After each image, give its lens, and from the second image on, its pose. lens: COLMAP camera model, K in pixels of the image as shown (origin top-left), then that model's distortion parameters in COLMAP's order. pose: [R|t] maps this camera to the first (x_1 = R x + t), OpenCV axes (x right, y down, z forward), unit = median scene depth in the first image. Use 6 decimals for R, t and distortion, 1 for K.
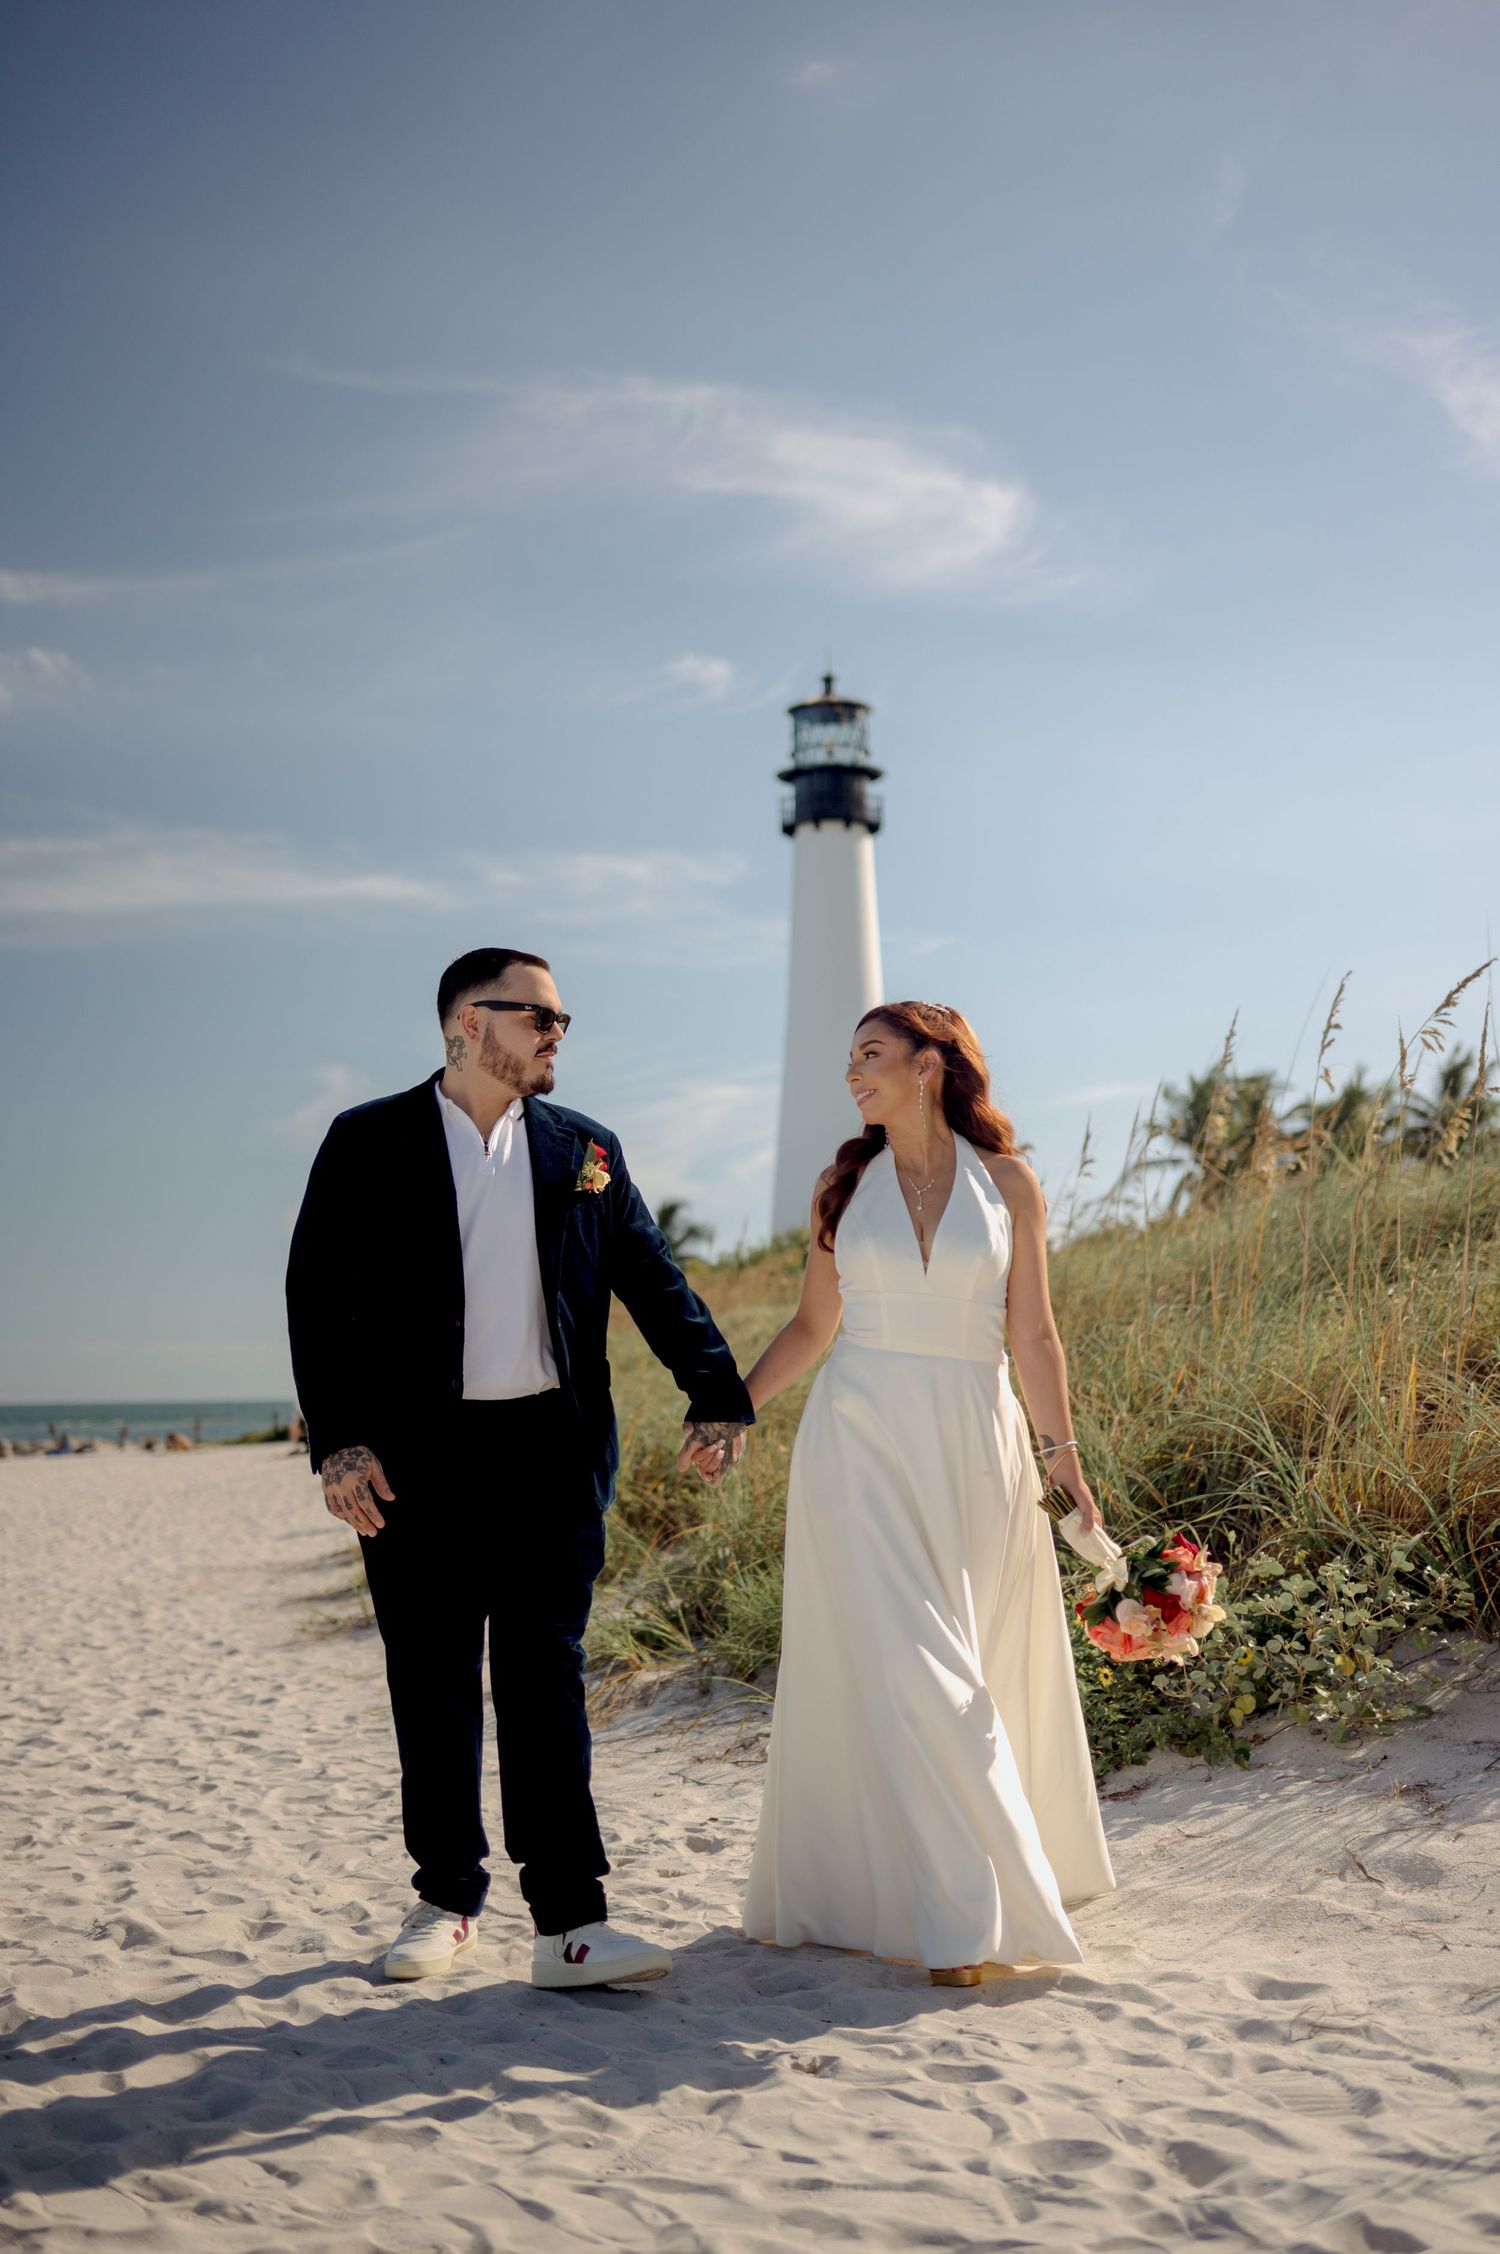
lens RADIAL K [[2852.4, 0, 748.9], [0, 2852.4, 1104.2], [0, 0, 1]] dist [0.005524, -0.005328]
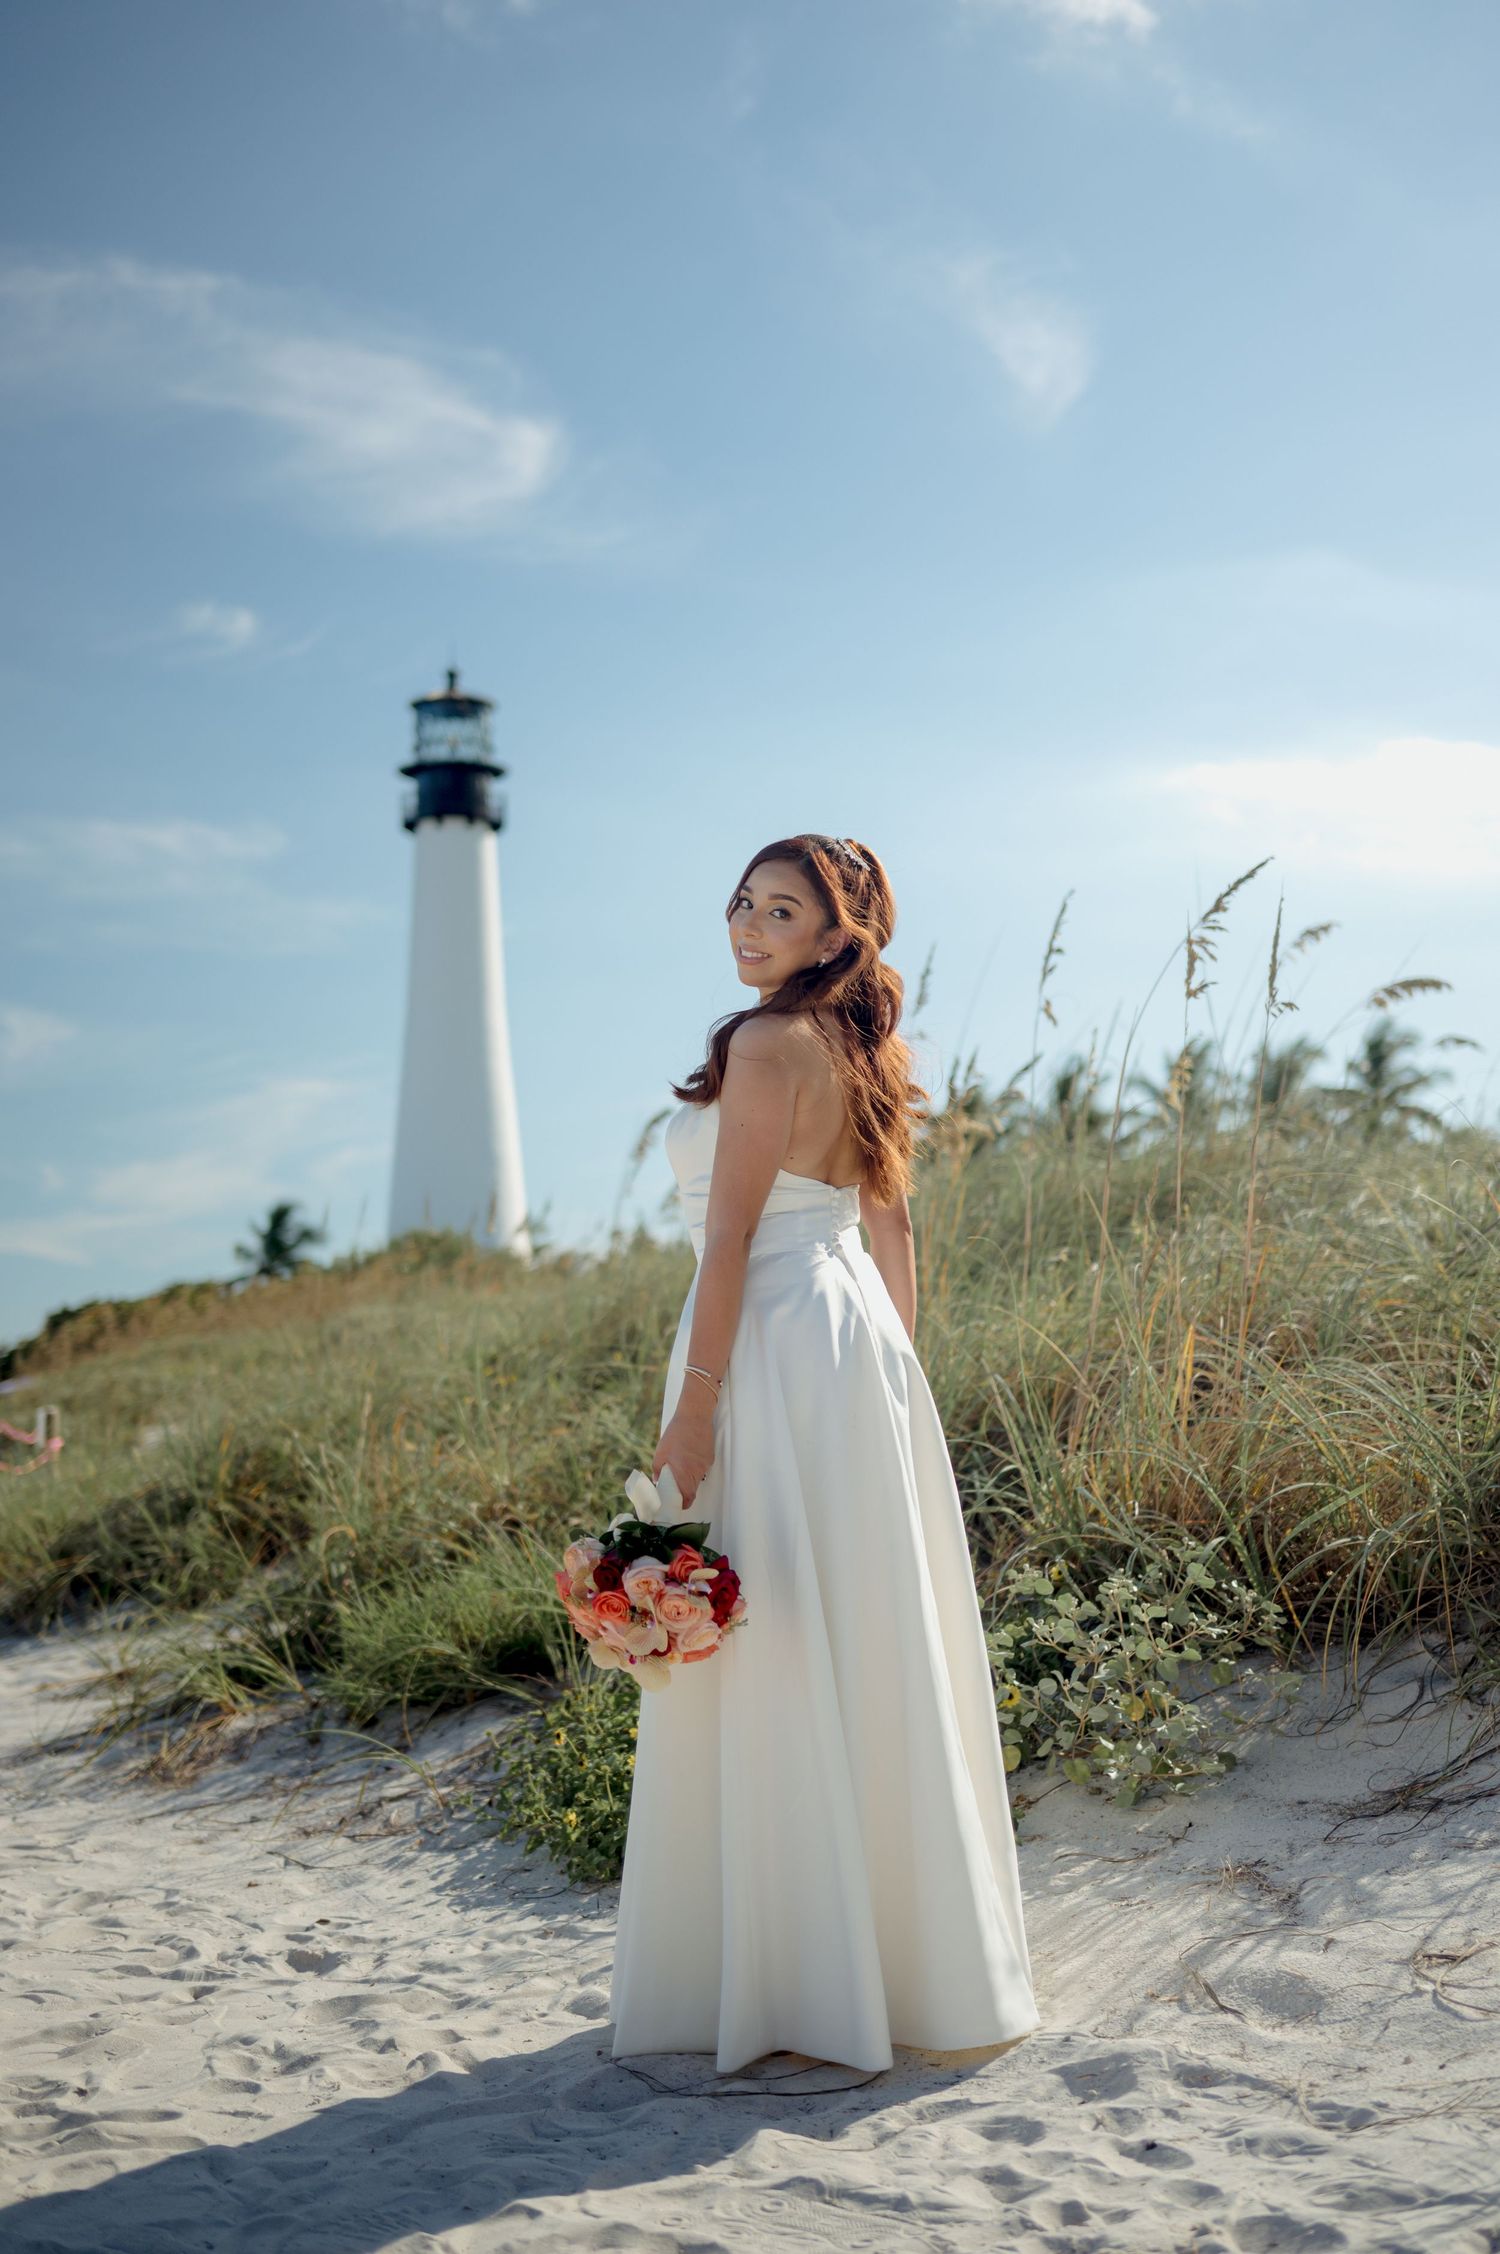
lens RADIAL K [[2612.0, 0, 750.7], [0, 2612.0, 1165.0], [0, 0, 1]] dist [0.008658, 0.008470]
pose [[0.988846, 0.012237, 0.148439, -0.004915], [-0.013173, 0.999899, 0.005325, 0.036189], [-0.148358, -0.007221, 0.988907, 0.248201]]
